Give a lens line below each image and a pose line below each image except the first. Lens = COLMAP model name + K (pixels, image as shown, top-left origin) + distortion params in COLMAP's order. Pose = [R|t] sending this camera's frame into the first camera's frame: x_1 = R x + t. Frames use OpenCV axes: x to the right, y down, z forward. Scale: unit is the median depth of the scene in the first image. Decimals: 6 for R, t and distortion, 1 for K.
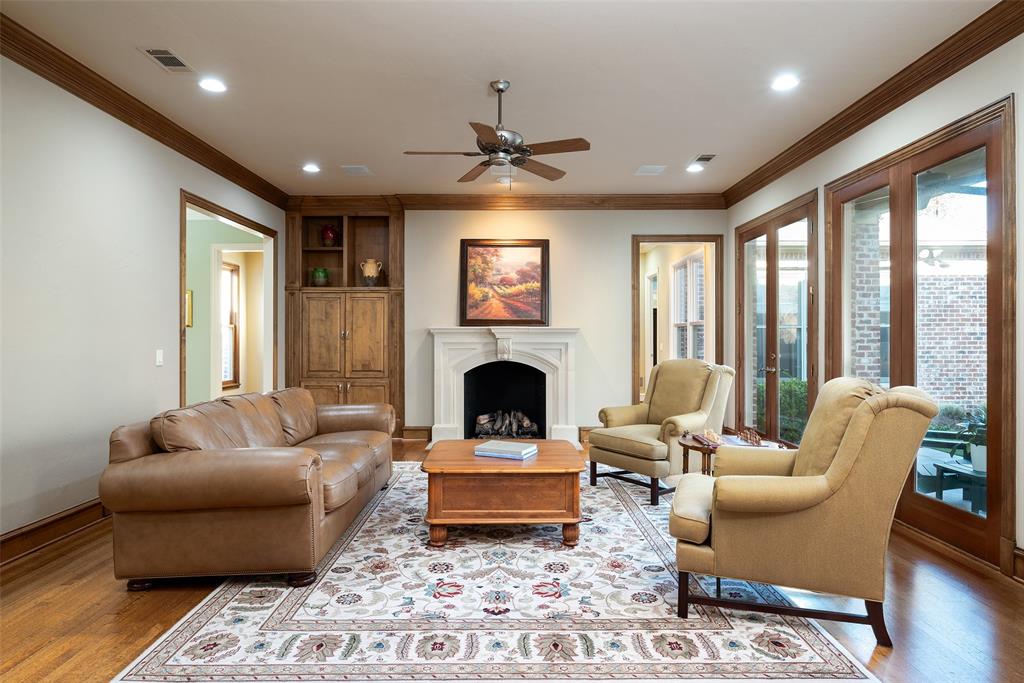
lens RADIAL K [[570.8, 0, 512.0], [0, 570.8, 341.5], [0, 0, 1]] dist [-0.001956, -0.000822]
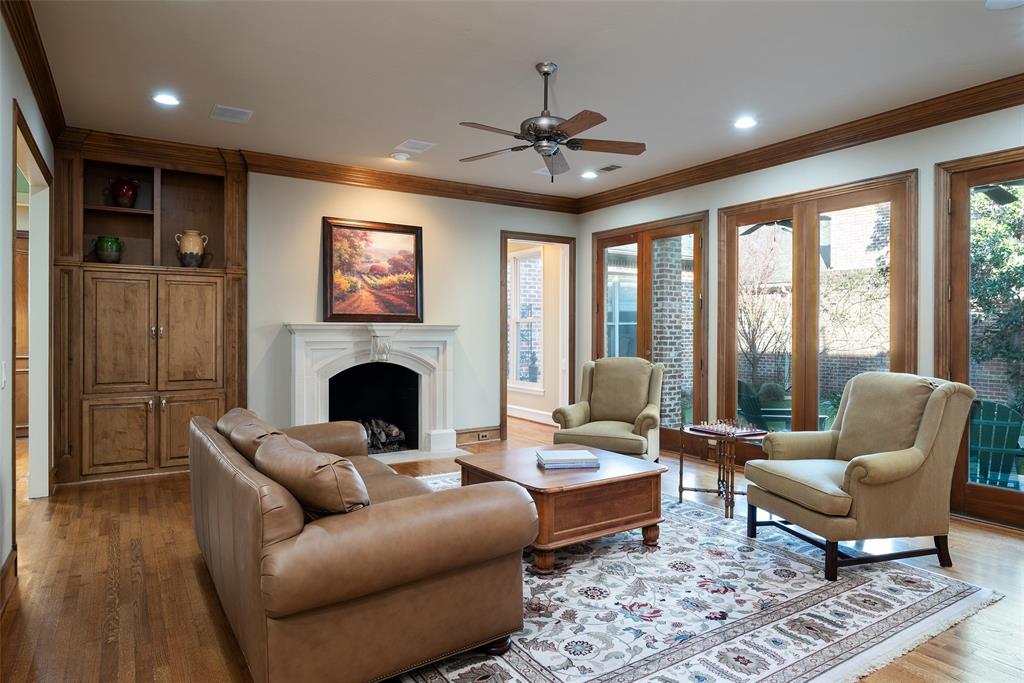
lens RADIAL K [[606.1, 0, 512.0], [0, 606.1, 341.5], [0, 0, 1]] dist [-0.003745, 0.000098]
pose [[0.843697, -0.007768, 0.536764, -0.343082], [0.000308, 0.999902, 0.013986, -0.010604], [-0.536820, -0.011635, 0.843617, 0.113257]]
